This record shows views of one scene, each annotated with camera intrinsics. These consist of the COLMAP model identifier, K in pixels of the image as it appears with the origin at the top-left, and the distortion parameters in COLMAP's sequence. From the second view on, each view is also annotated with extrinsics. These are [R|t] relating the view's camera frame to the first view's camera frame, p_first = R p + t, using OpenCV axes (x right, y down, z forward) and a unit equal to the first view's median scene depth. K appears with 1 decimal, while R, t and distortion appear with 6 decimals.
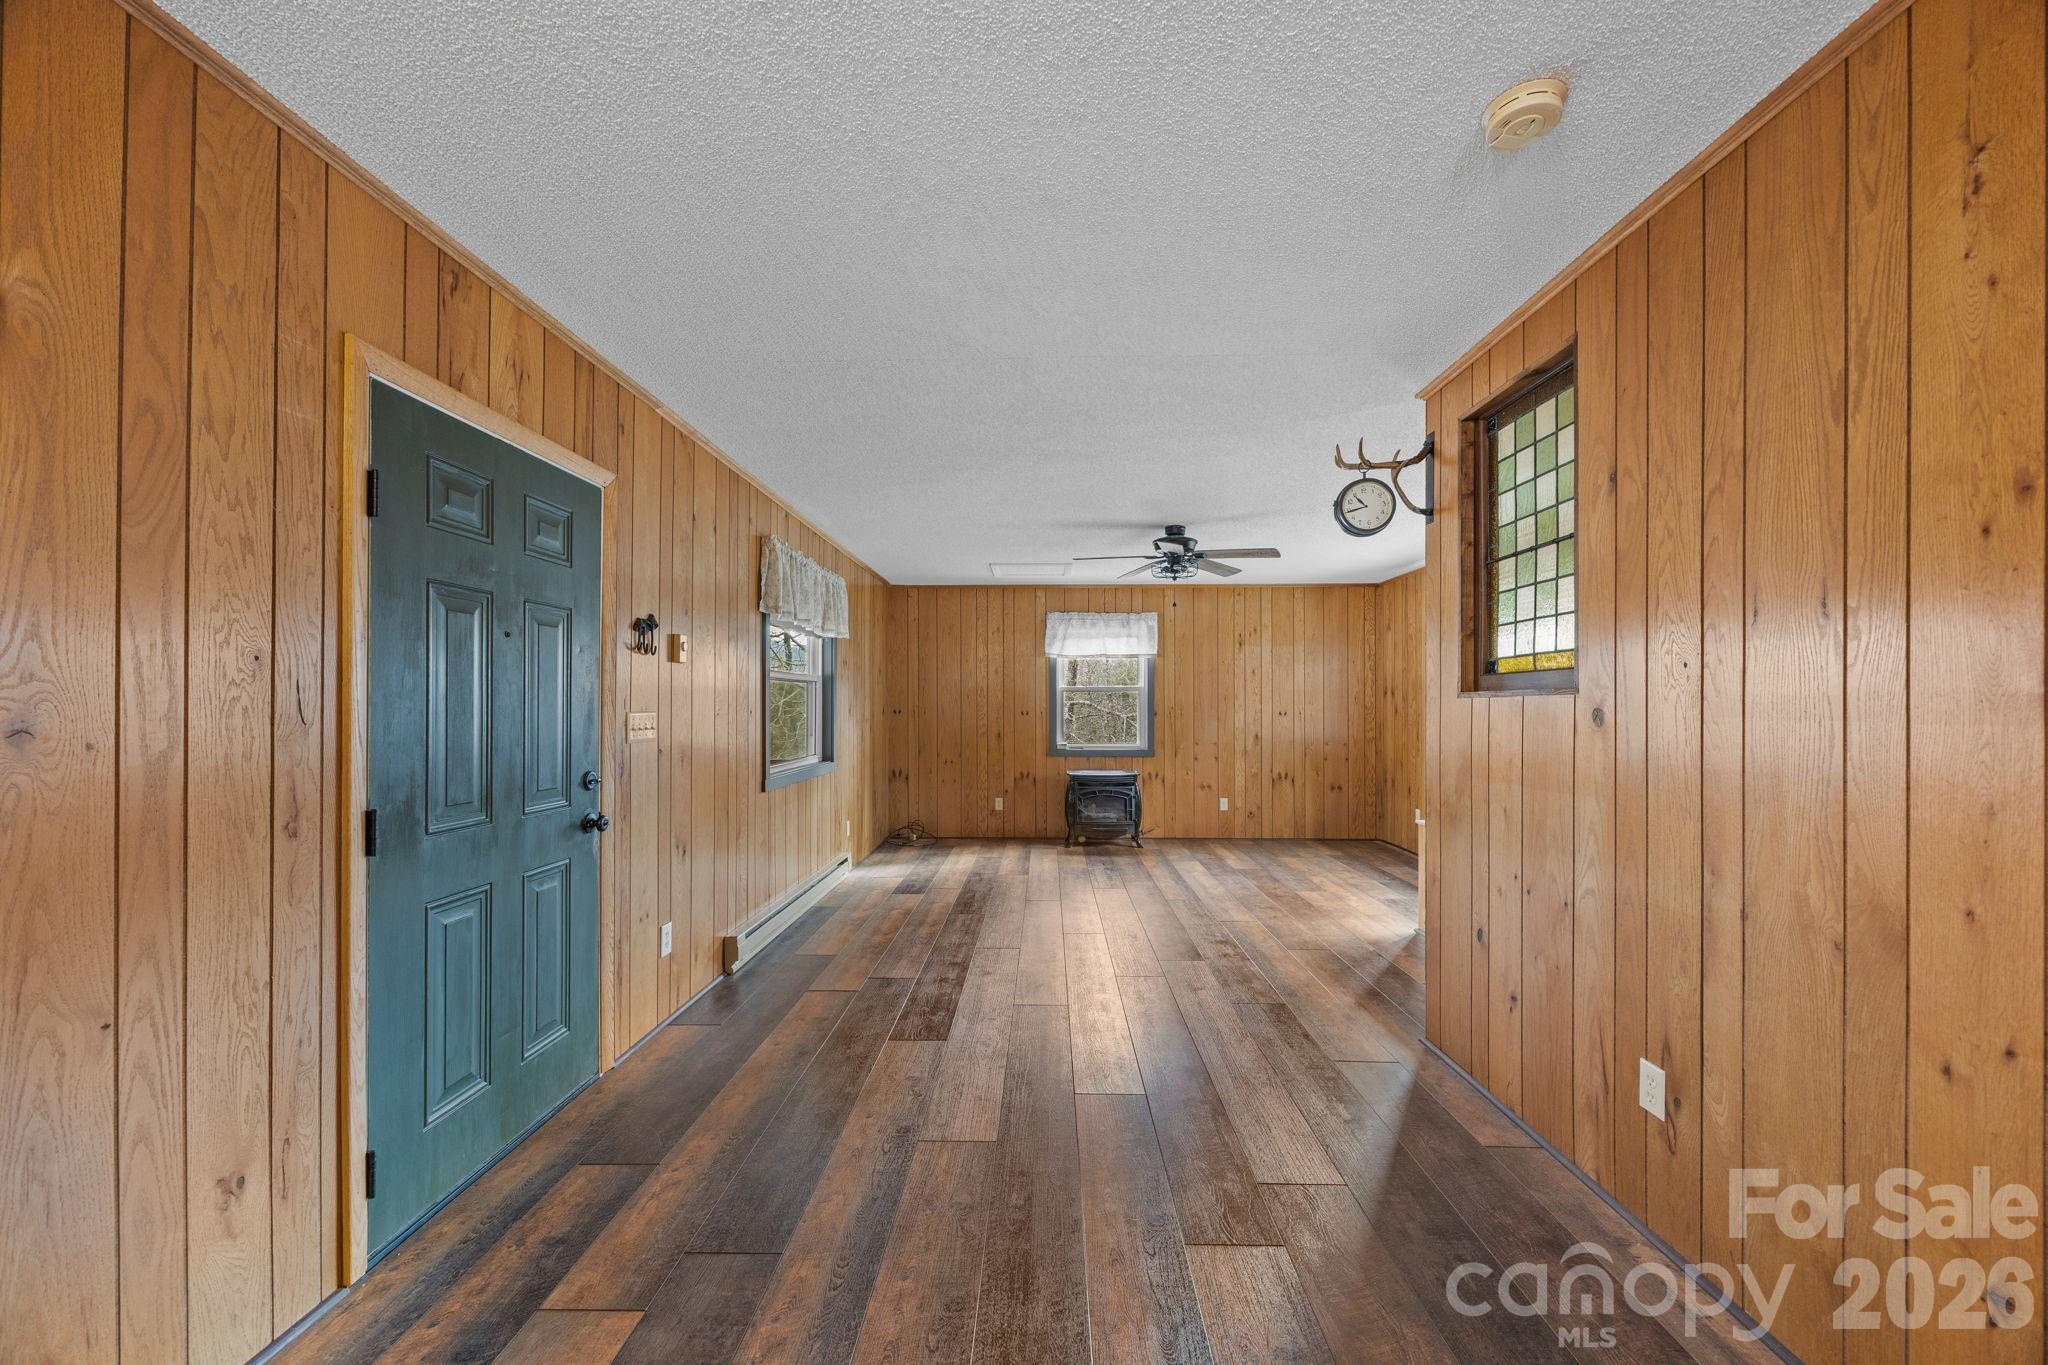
lens RADIAL K [[793.3, 0, 1025.7], [0, 793.3, 693.9], [0, 0, 1]] dist [0.002408, -0.000405]
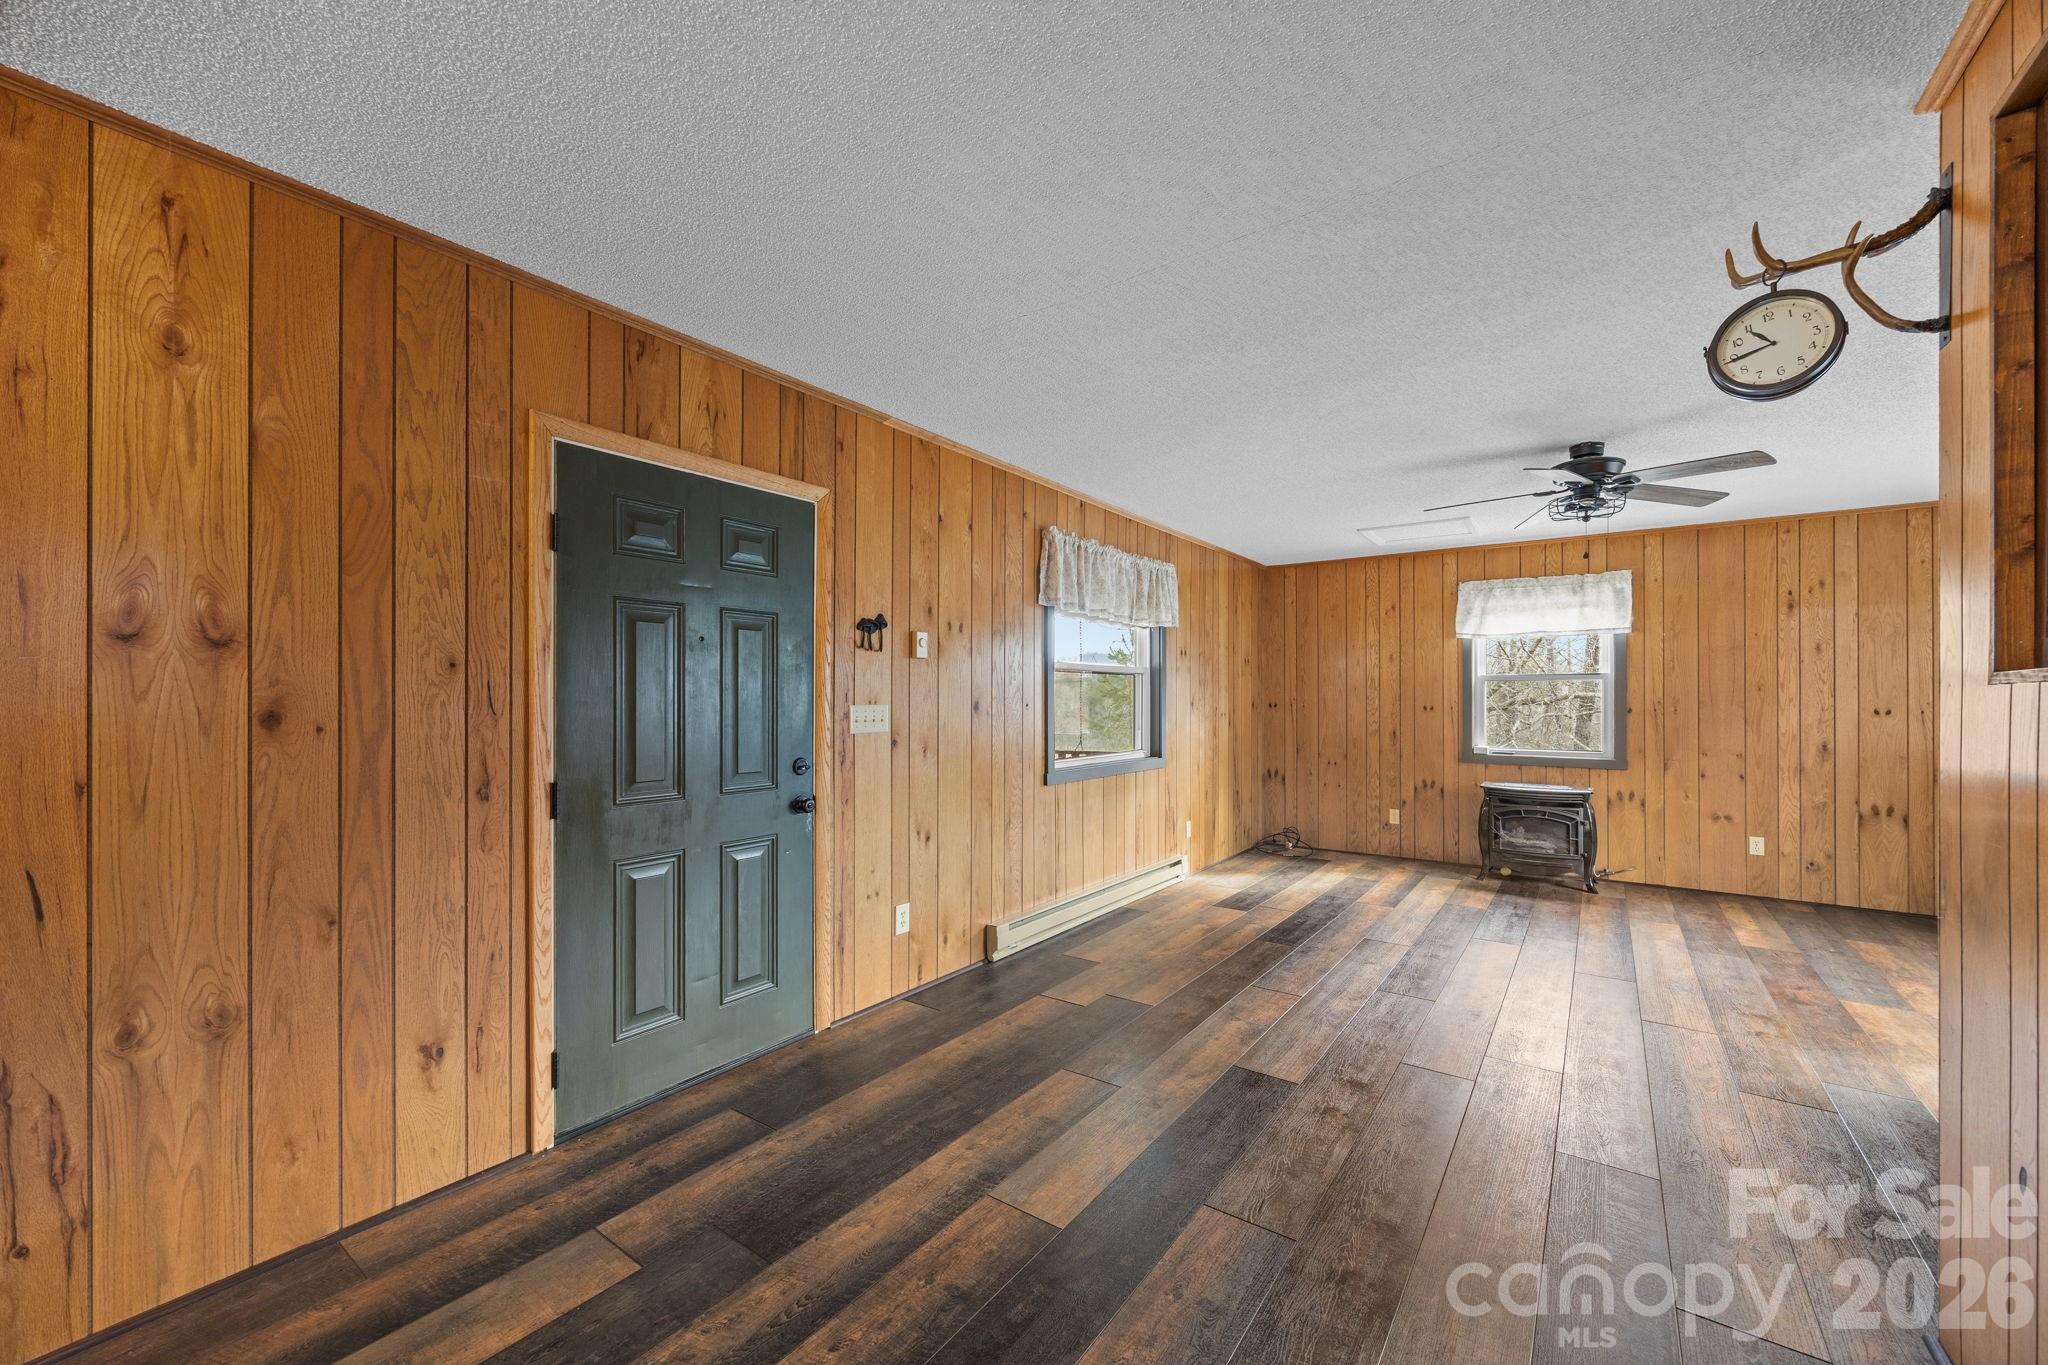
lens RADIAL K [[793.3, 0, 1024.9], [0, 793.3, 692.0], [0, 0, 1]] dist [0.002408, -0.000405]
pose [[0.821060, -0.004648, -0.570823, 0.338053], [0.008760, 0.999952, 0.004459, 0.001581], [0.570774, -0.008661, 0.821061, 0.256685]]
